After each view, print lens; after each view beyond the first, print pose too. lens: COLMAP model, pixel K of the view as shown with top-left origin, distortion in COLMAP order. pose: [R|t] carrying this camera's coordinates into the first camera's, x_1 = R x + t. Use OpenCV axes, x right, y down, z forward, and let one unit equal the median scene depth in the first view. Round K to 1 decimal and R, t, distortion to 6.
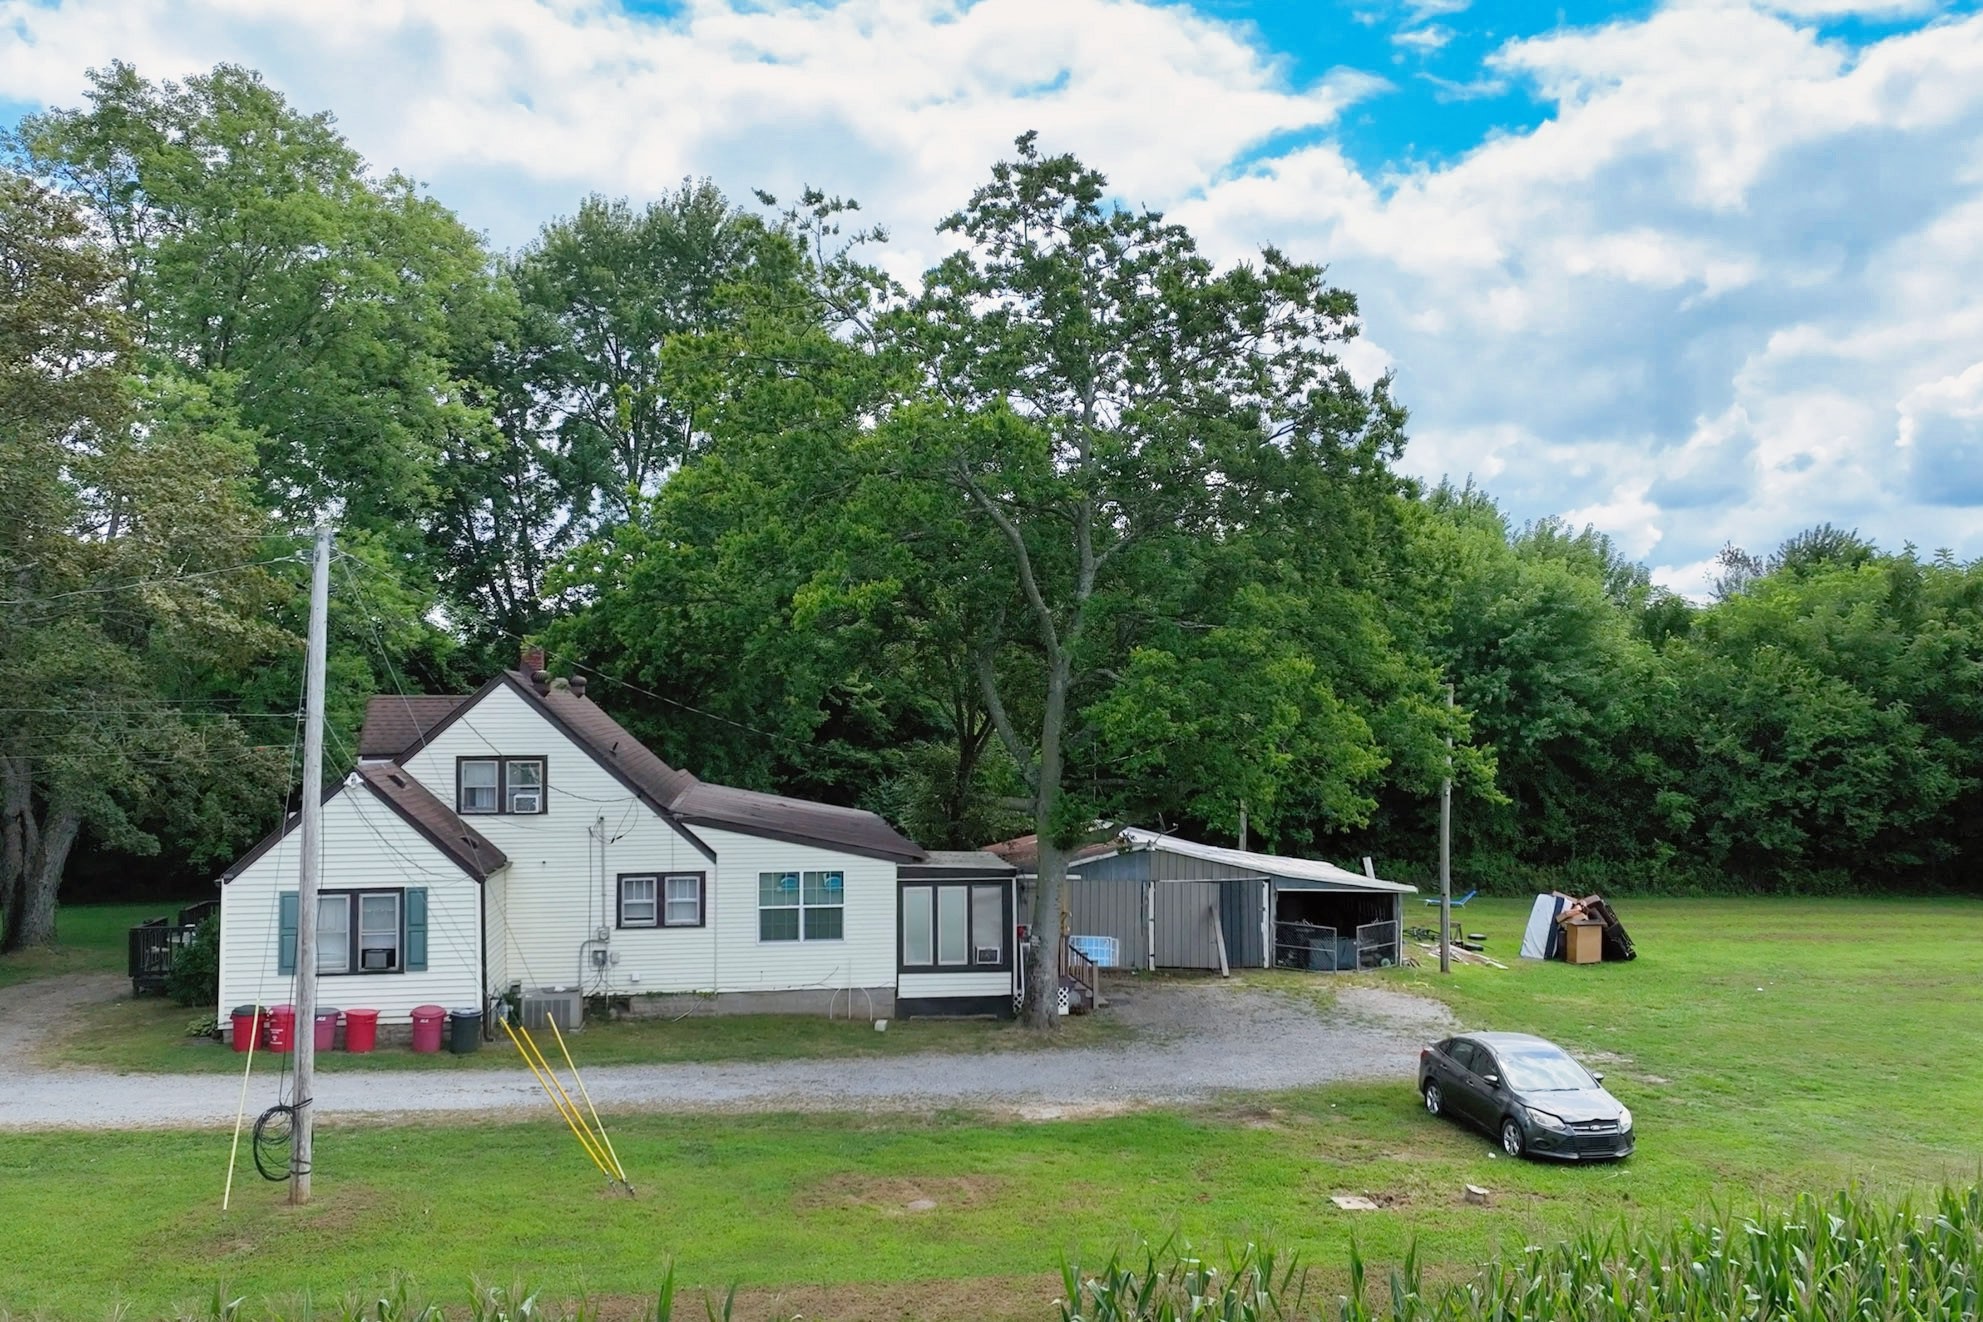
lens RADIAL K [[1829.3, 0, 991.5], [0, 1829.3, 661.0], [0, 0, 1]] dist [0.009232, -0.015330]
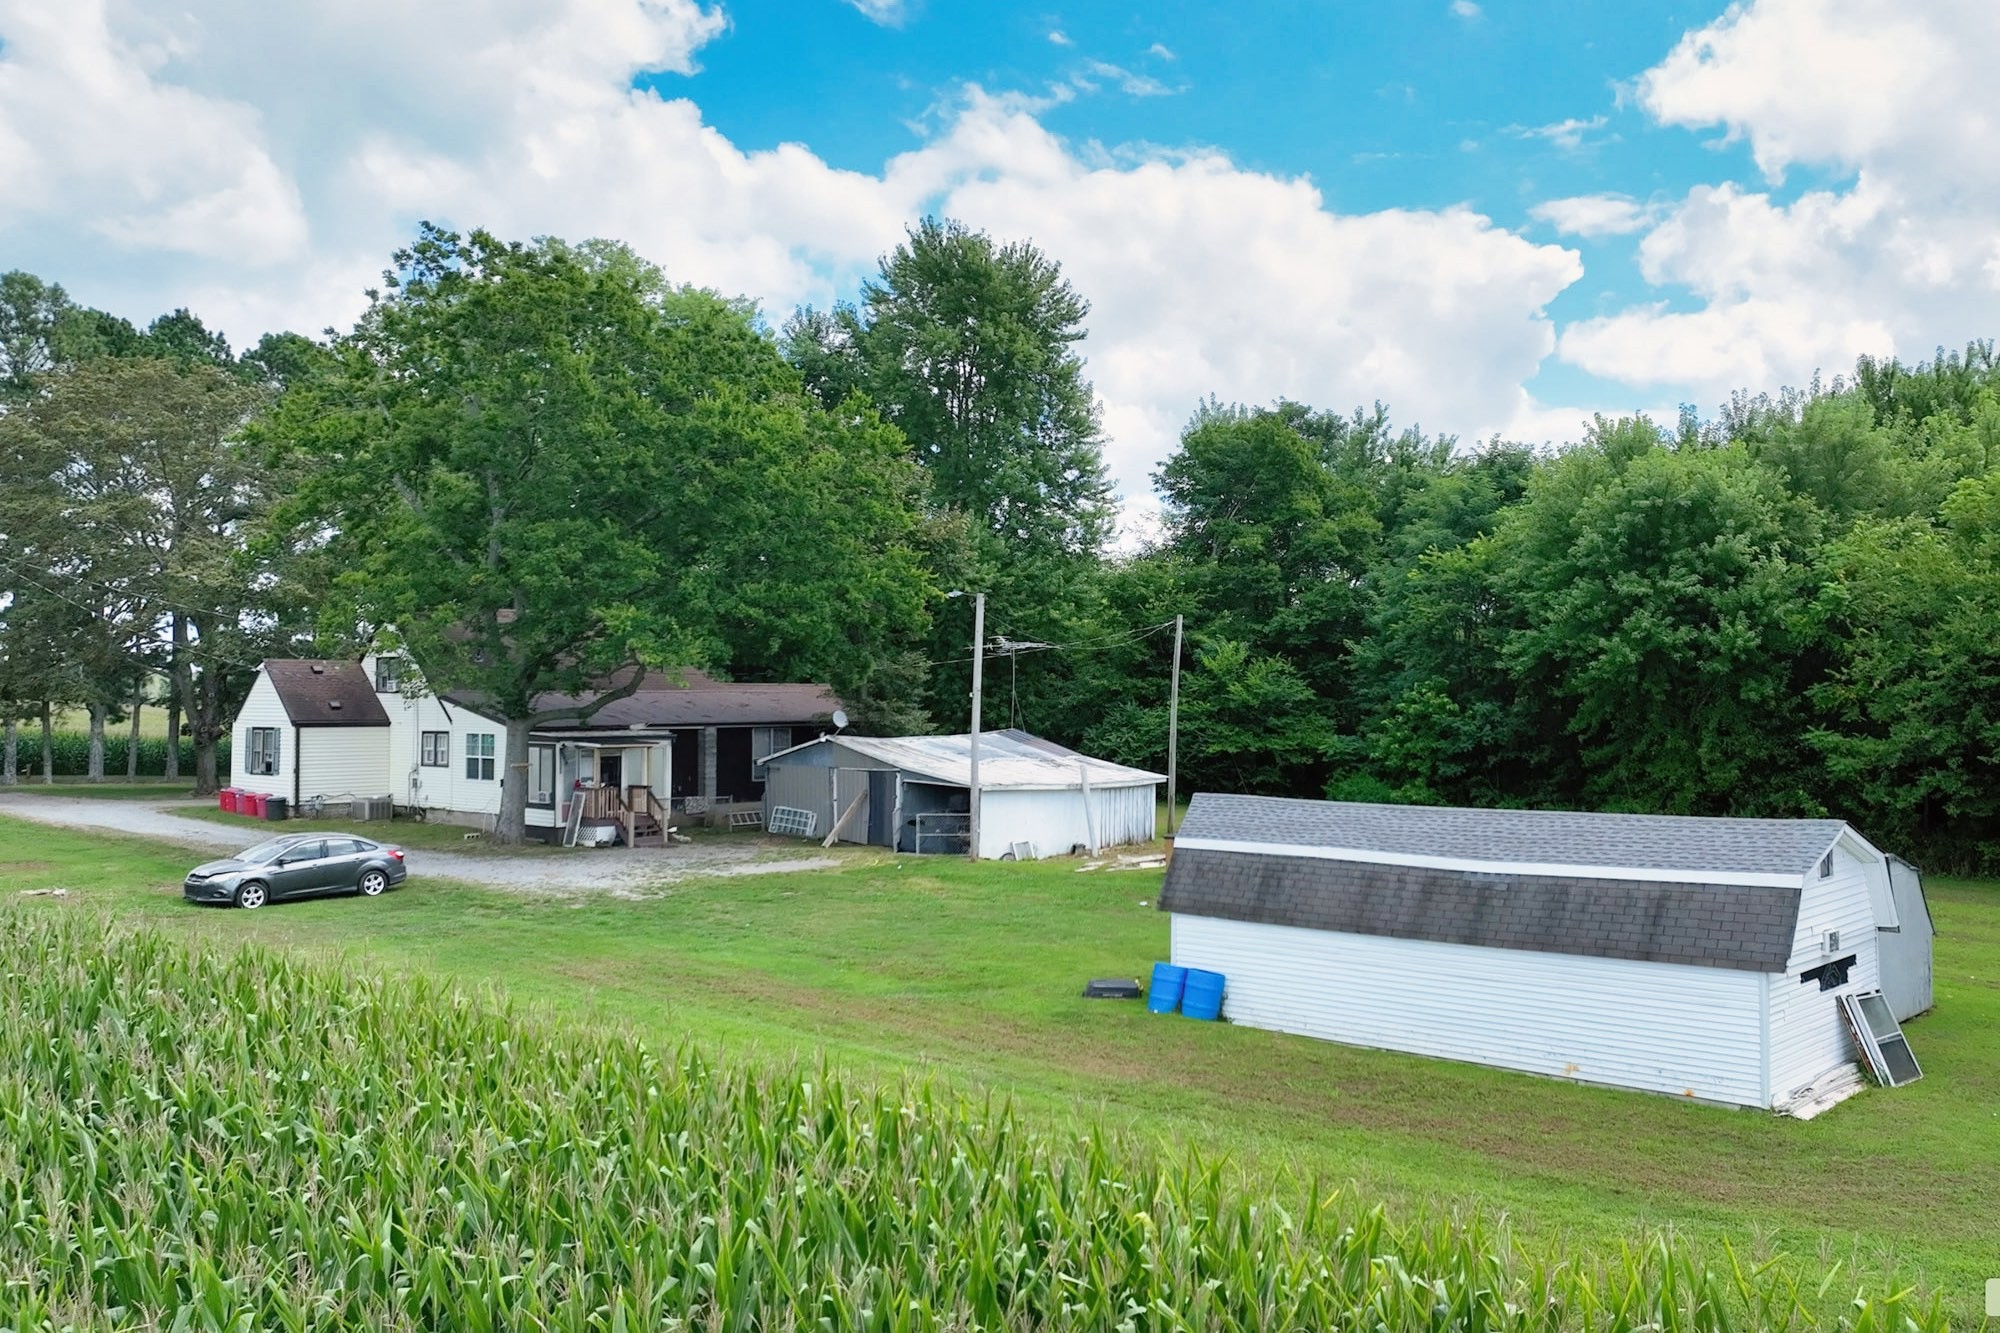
lens RADIAL K [[1845.0, 0, 1000.0], [0, 1845.0, 666.5], [0, 0, 1]] dist [0.009232, -0.015330]
pose [[0.661794, 0.004282, -0.749673, 1.324017], [0.003463, 0.999956, 0.008769, 0.048030], [0.749678, -0.008399, 0.661750, 0.315589]]
